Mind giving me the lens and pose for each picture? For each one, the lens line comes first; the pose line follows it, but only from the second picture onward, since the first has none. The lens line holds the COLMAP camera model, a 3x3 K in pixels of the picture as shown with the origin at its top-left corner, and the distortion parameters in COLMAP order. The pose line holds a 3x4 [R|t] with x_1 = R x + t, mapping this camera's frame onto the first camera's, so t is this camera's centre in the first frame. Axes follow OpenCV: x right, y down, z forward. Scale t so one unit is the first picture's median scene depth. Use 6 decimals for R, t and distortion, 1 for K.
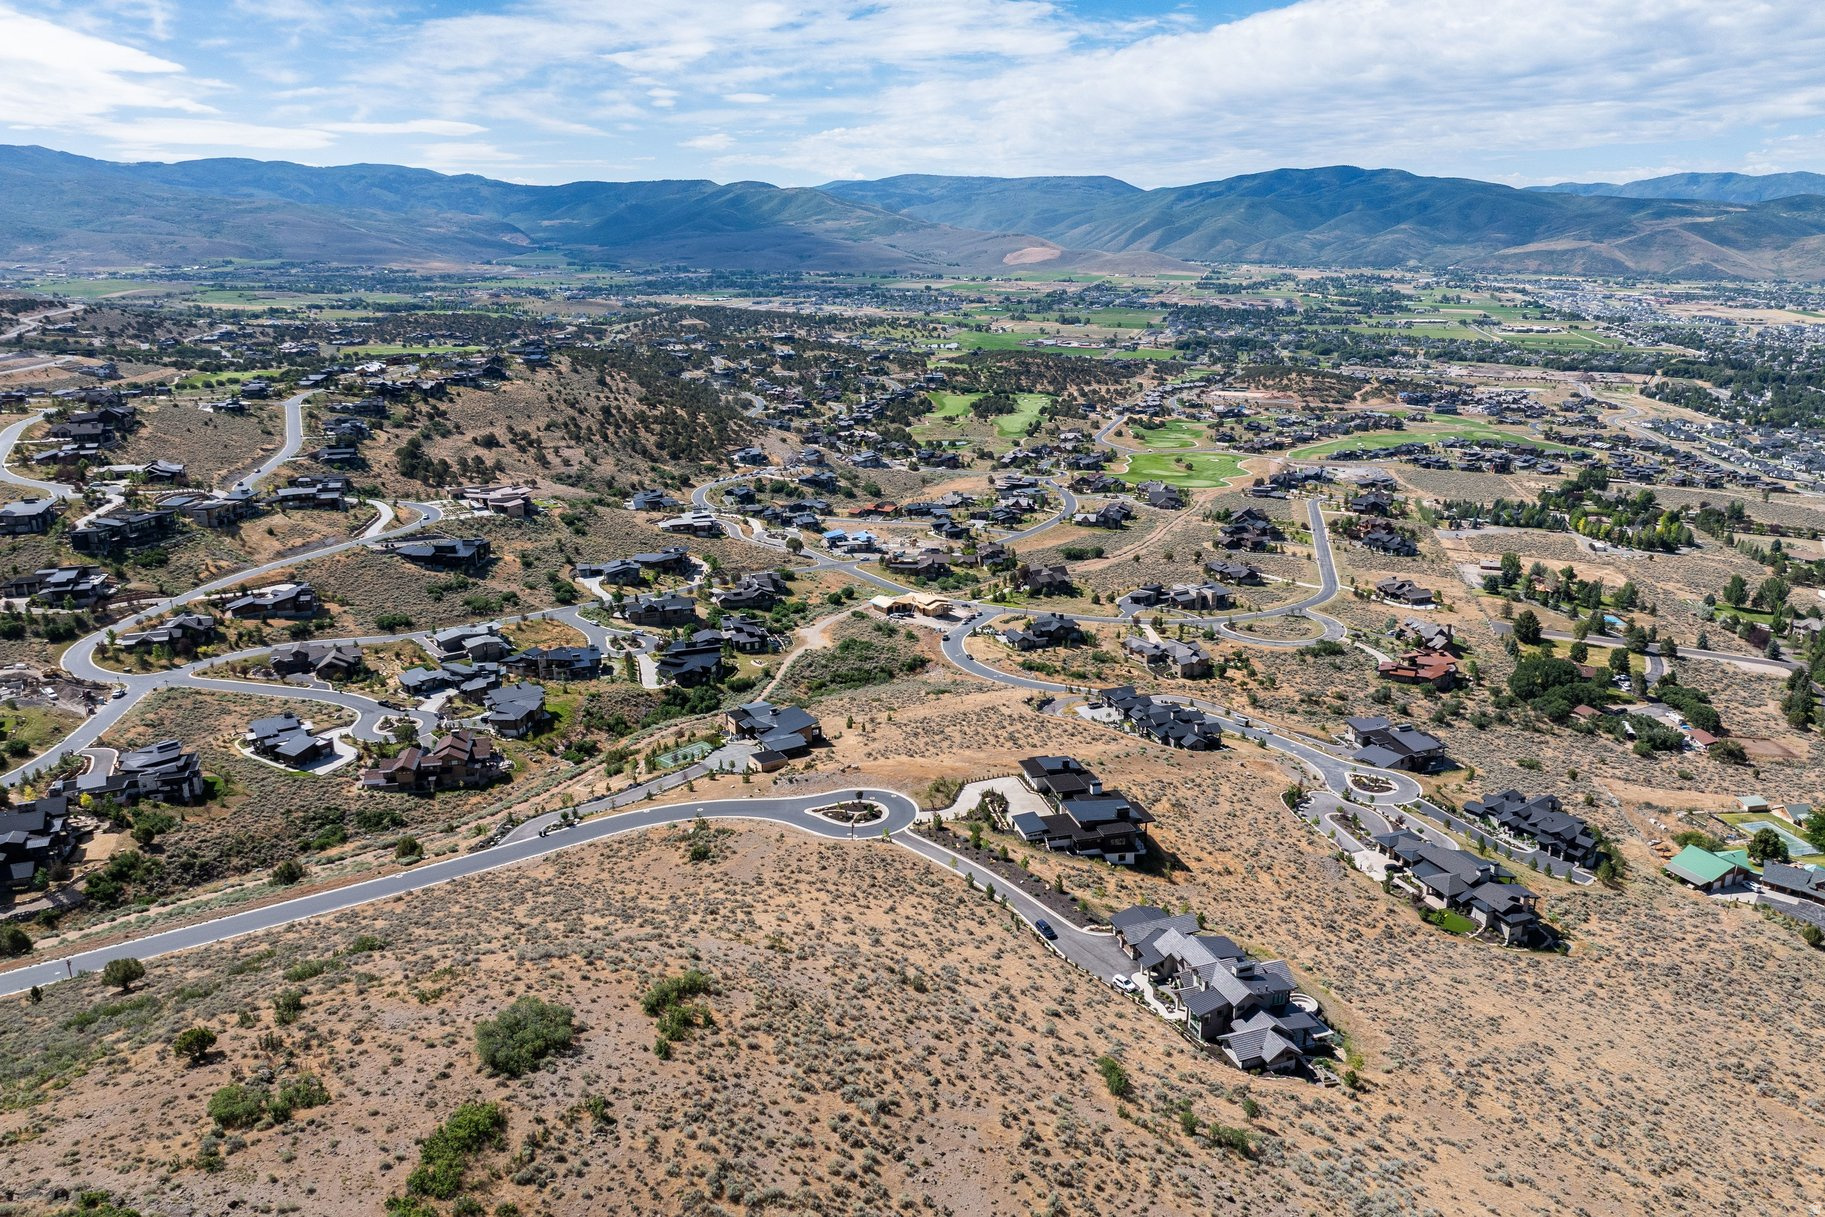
lens RADIAL K [[1310.0, 0, 916.5], [0, 1310.0, 600.6], [0, 0, 1]] dist [-0.032346, -0.005862]
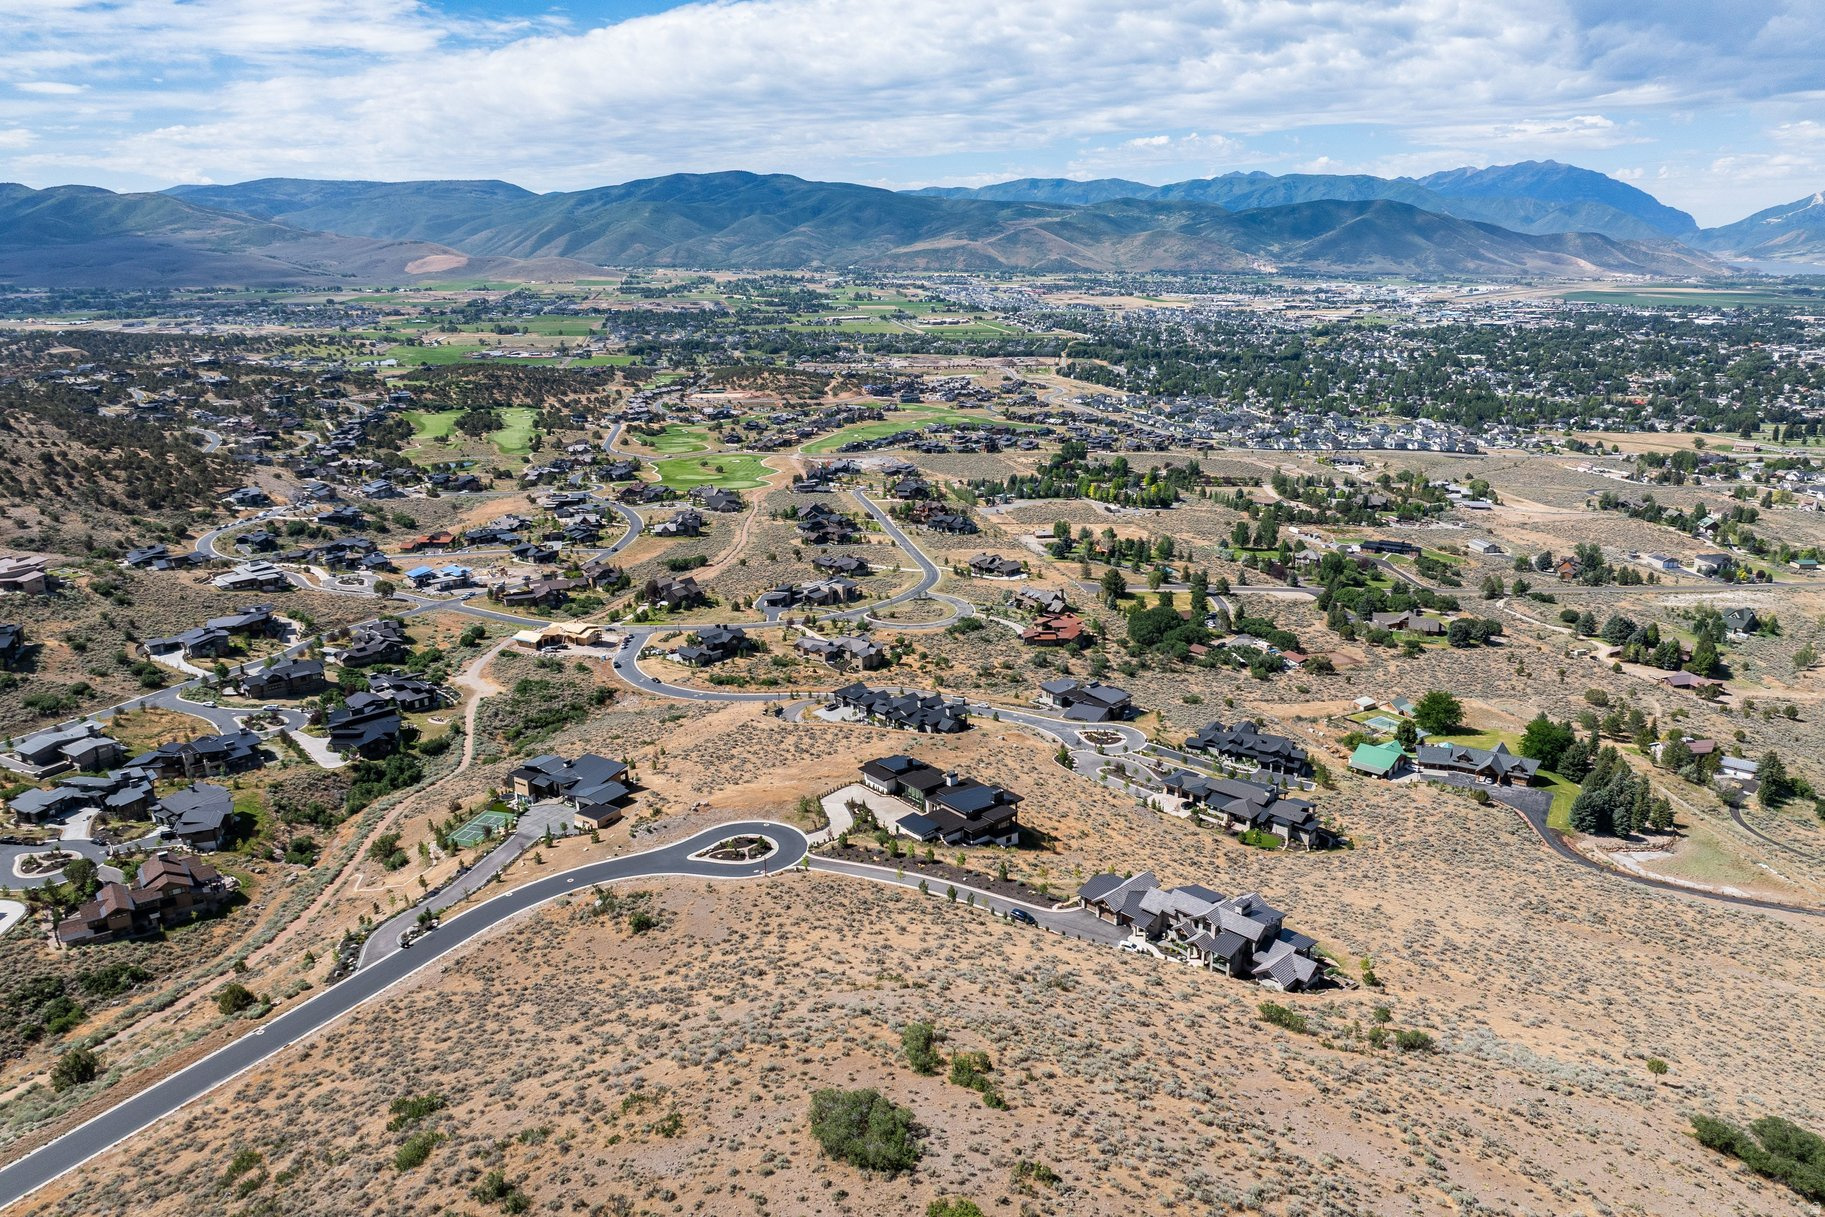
lens RADIAL K [[1314.8, 0, 920.6], [0, 1314.8, 595.2], [0, 0, 1]] dist [-0.033198, -0.009782]
pose [[0.901252, -0.118207, 0.416860, -0.096081], [0.121554, 0.992410, 0.018612, -0.007060], [-0.415896, 0.033897, 0.908780, 0.023856]]
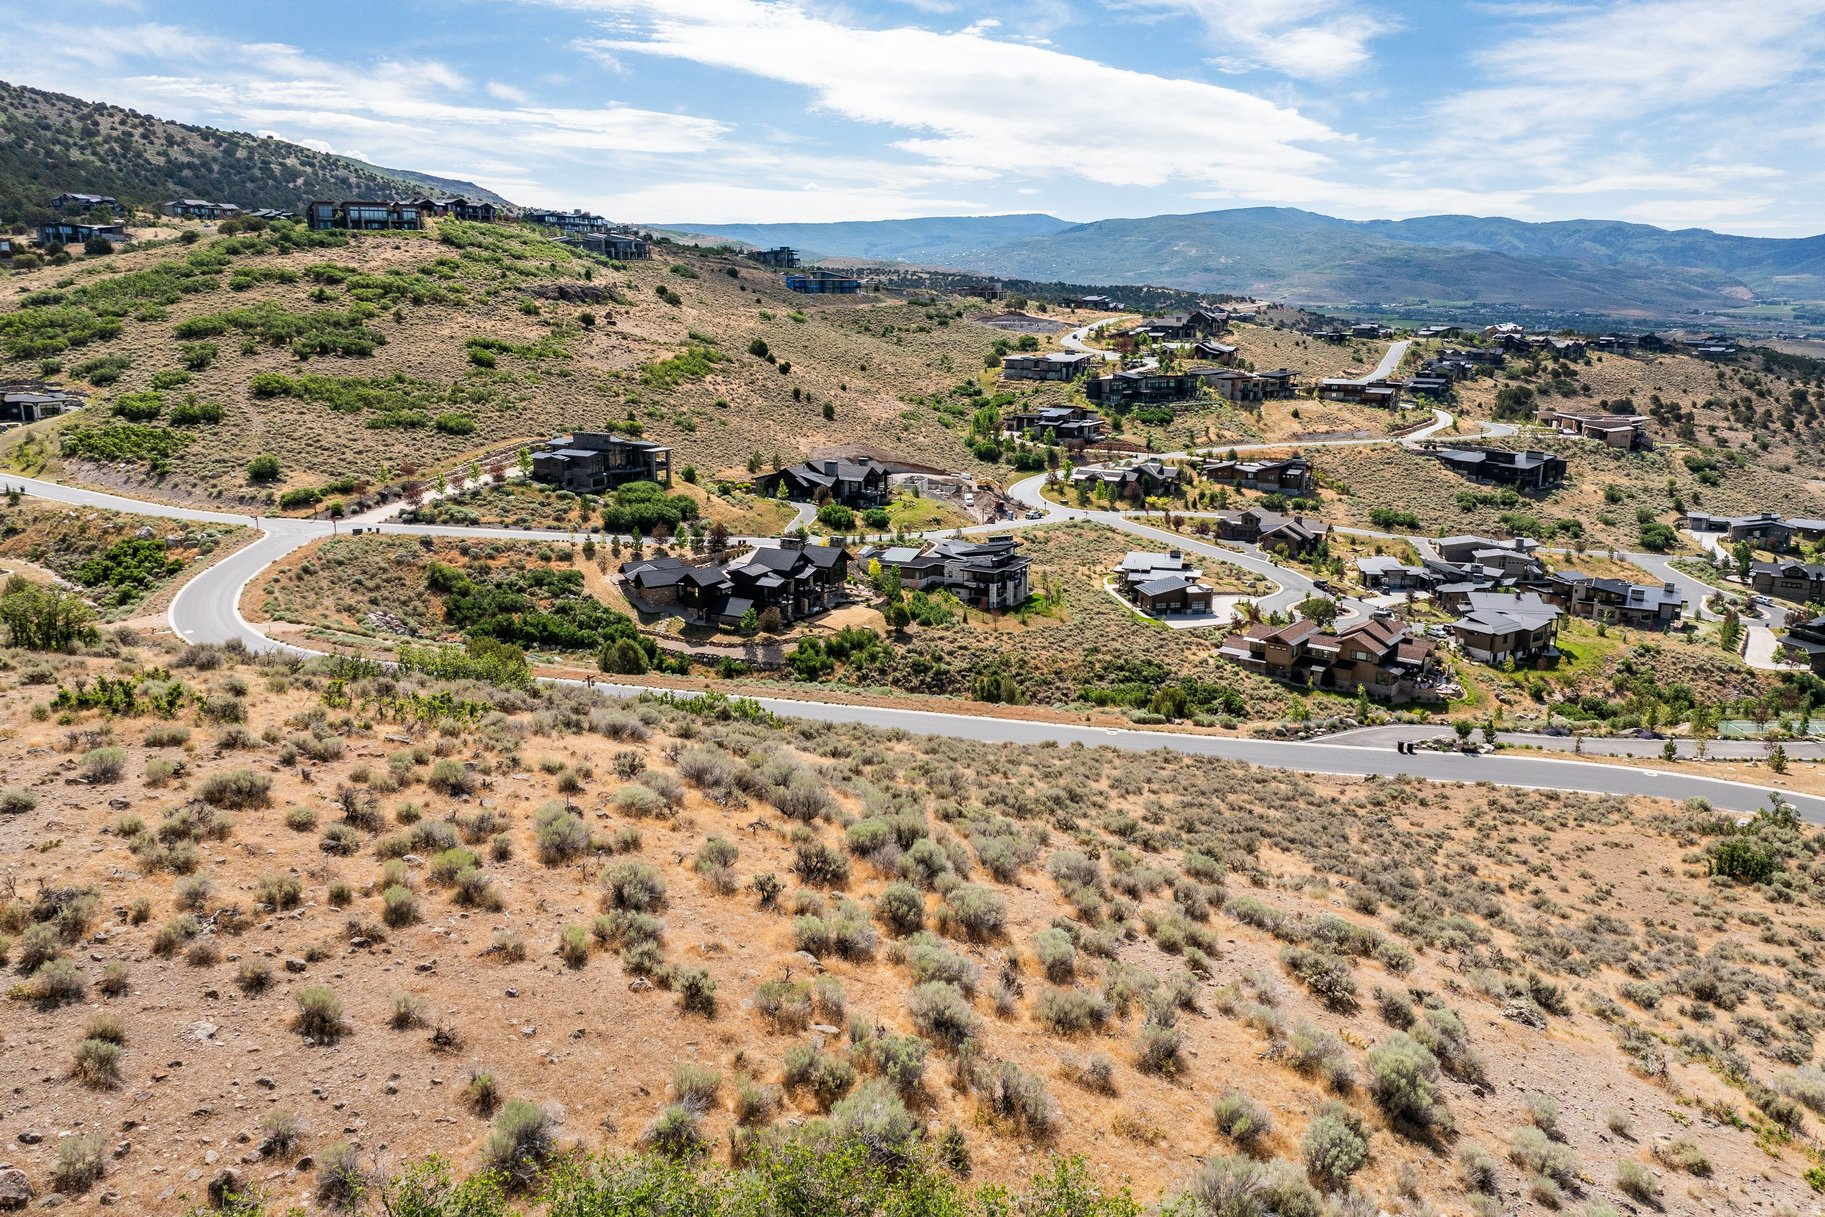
lens RADIAL K [[1293.6, 0, 924.4], [0, 1293.6, 591.1], [0, 0, 1]] dist [-0.036770, -0.001056]
pose [[0.662463, 0.178514, -0.727514, -0.021179], [-0.215391, 0.975570, 0.043249, 0.043174], [0.717461, 0.128049, 0.684729, 0.166832]]
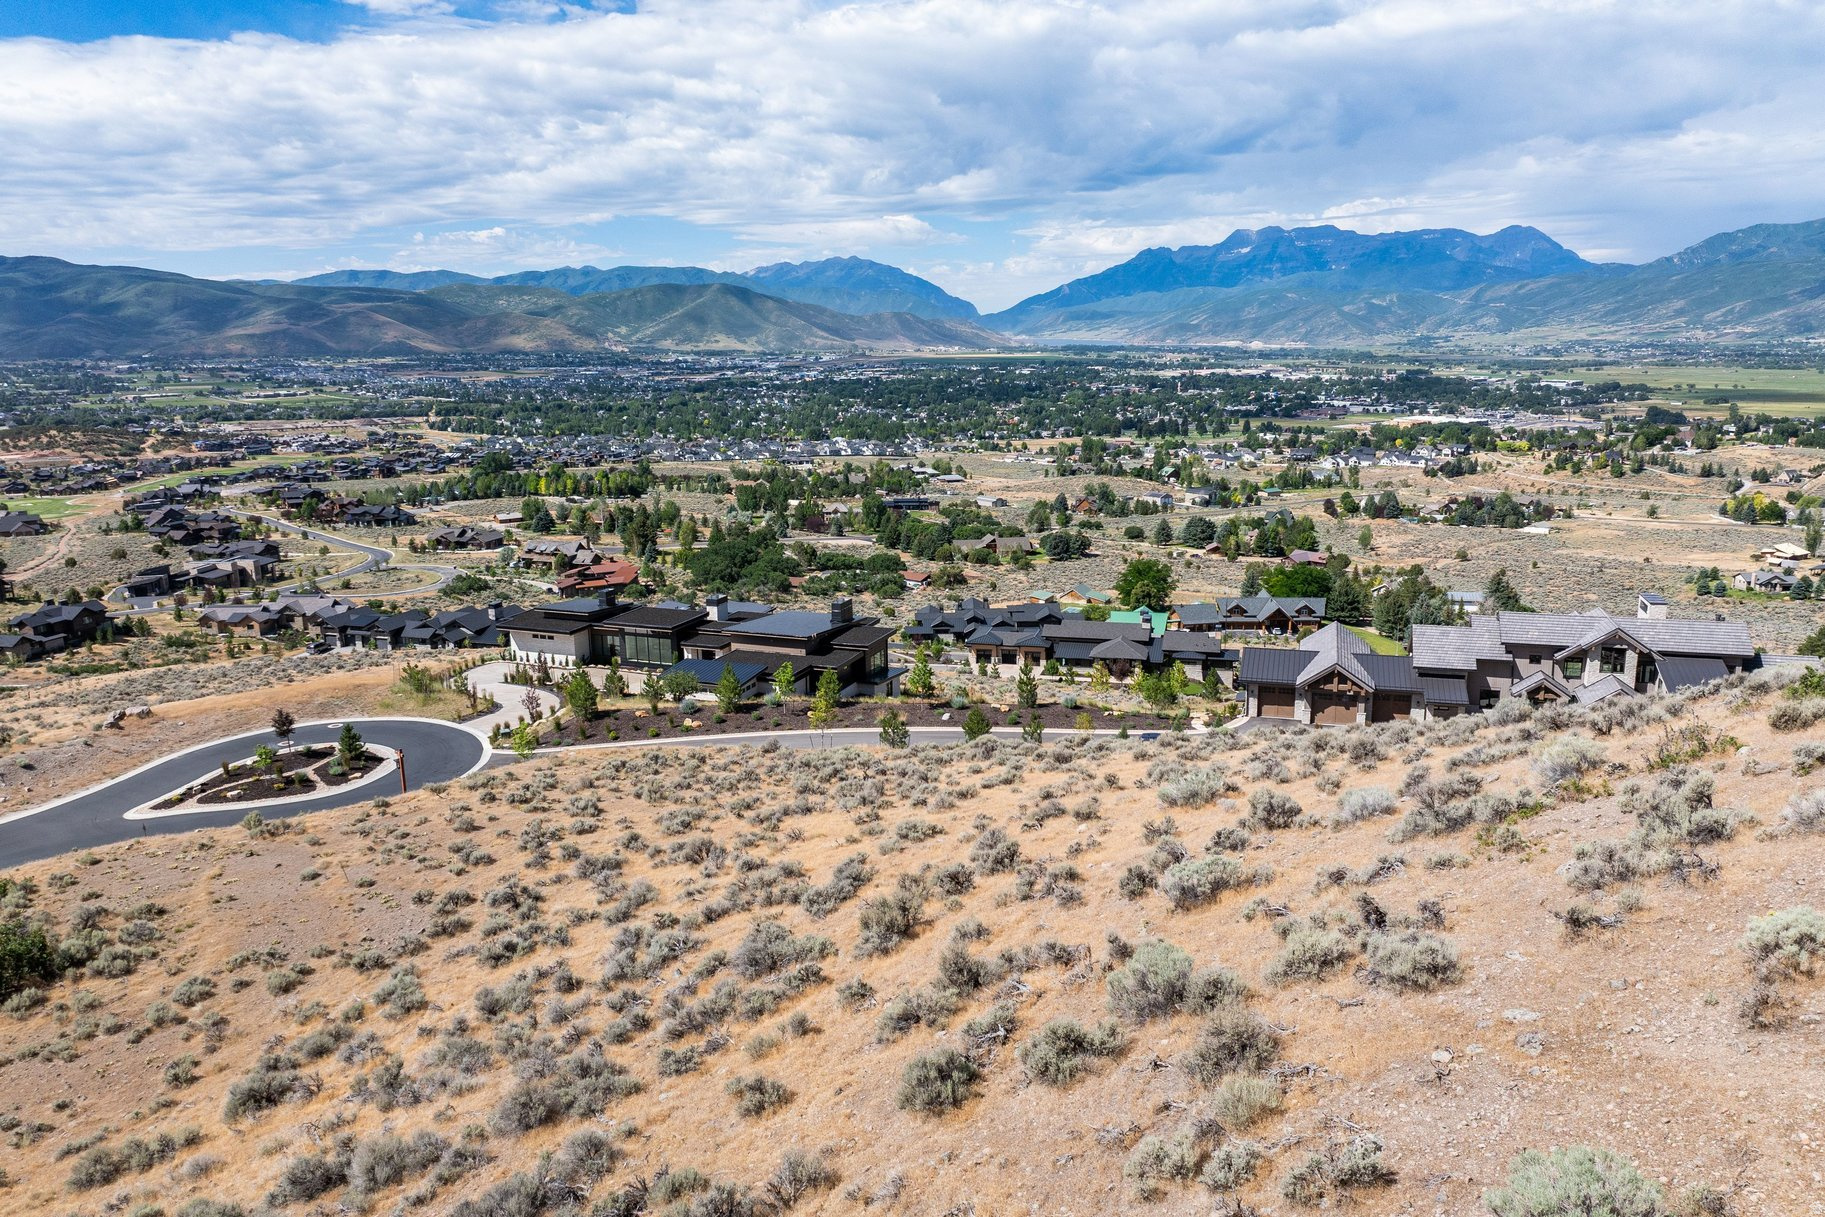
lens RADIAL K [[1300.2, 0, 922.6], [0, 1300.2, 604.5], [0, 0, 1]] dist [-0.040531, -0.002598]
pose [[0.588818, -0.169823, 0.790224, -0.064895], [0.230137, 0.972436, 0.037499, 0.045604], [-0.774810, 0.159779, 0.611670, 0.209404]]
